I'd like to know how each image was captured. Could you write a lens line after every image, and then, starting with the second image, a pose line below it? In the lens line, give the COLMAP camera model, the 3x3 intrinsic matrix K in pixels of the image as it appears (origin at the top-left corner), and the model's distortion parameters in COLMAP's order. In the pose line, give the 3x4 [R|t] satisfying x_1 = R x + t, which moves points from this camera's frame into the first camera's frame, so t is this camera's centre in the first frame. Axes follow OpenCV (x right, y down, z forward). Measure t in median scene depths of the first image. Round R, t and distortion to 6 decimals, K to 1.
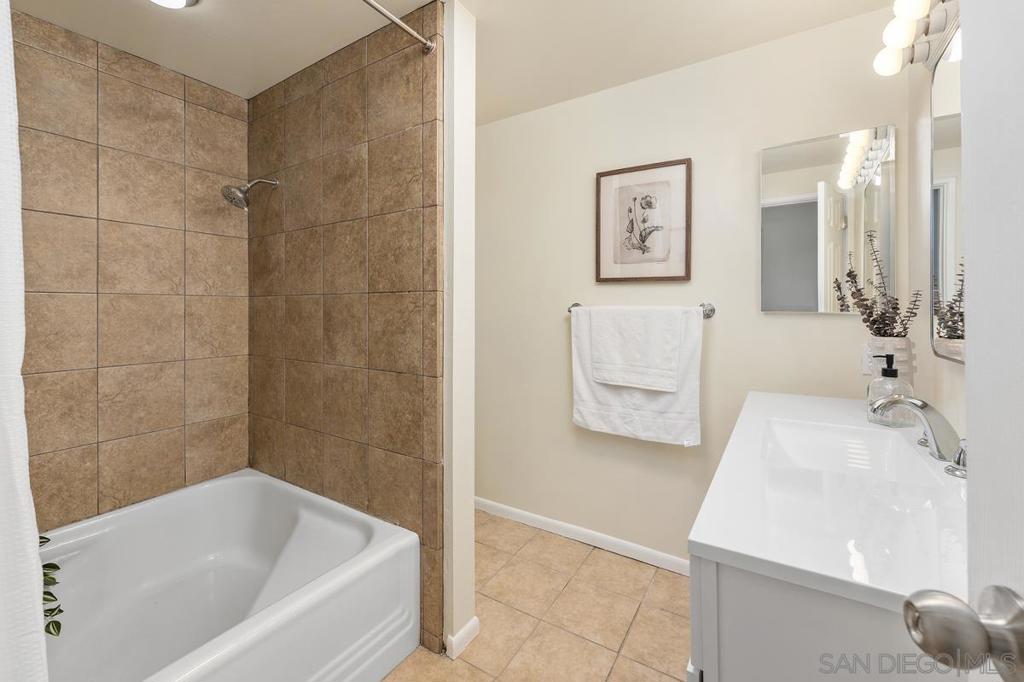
lens RADIAL K [[435.2, 0, 507.9], [0, 435.2, 295.0], [0, 0, 1]] dist [0.004445, -0.000294]
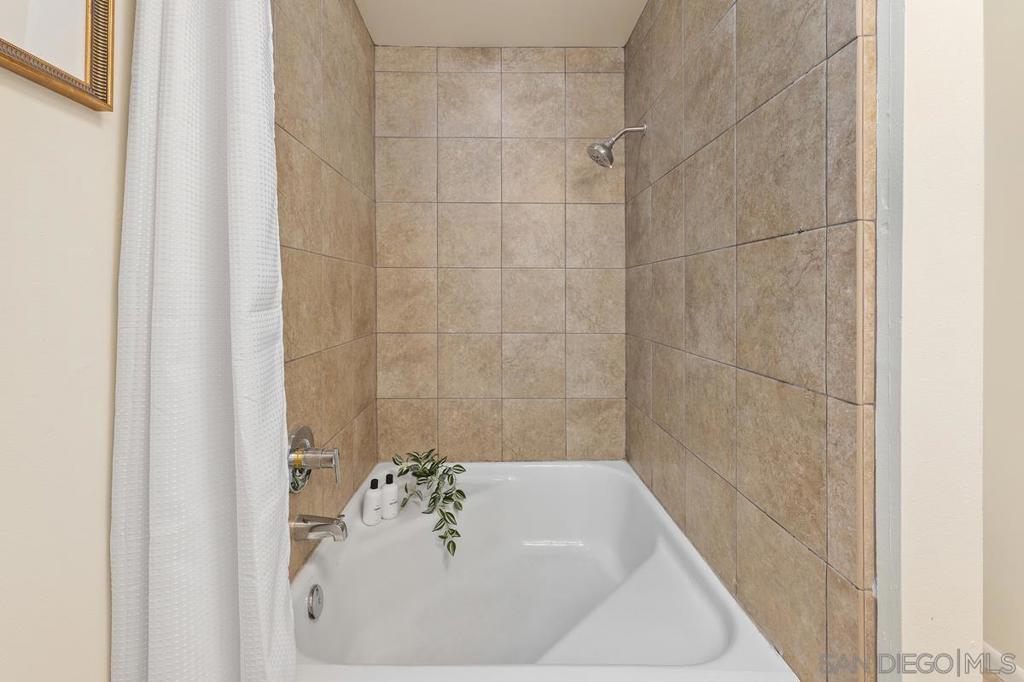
lens RADIAL K [[435.2, 0, 507.9], [0, 435.2, 295.0], [0, 0, 1]] dist [0.004445, -0.000294]
pose [[0.542447, -0.000713, -0.840090, 0.024121], [0.019903, 0.999730, 0.012003, 0.050812], [0.839855, -0.023231, 0.542314, 0.377207]]
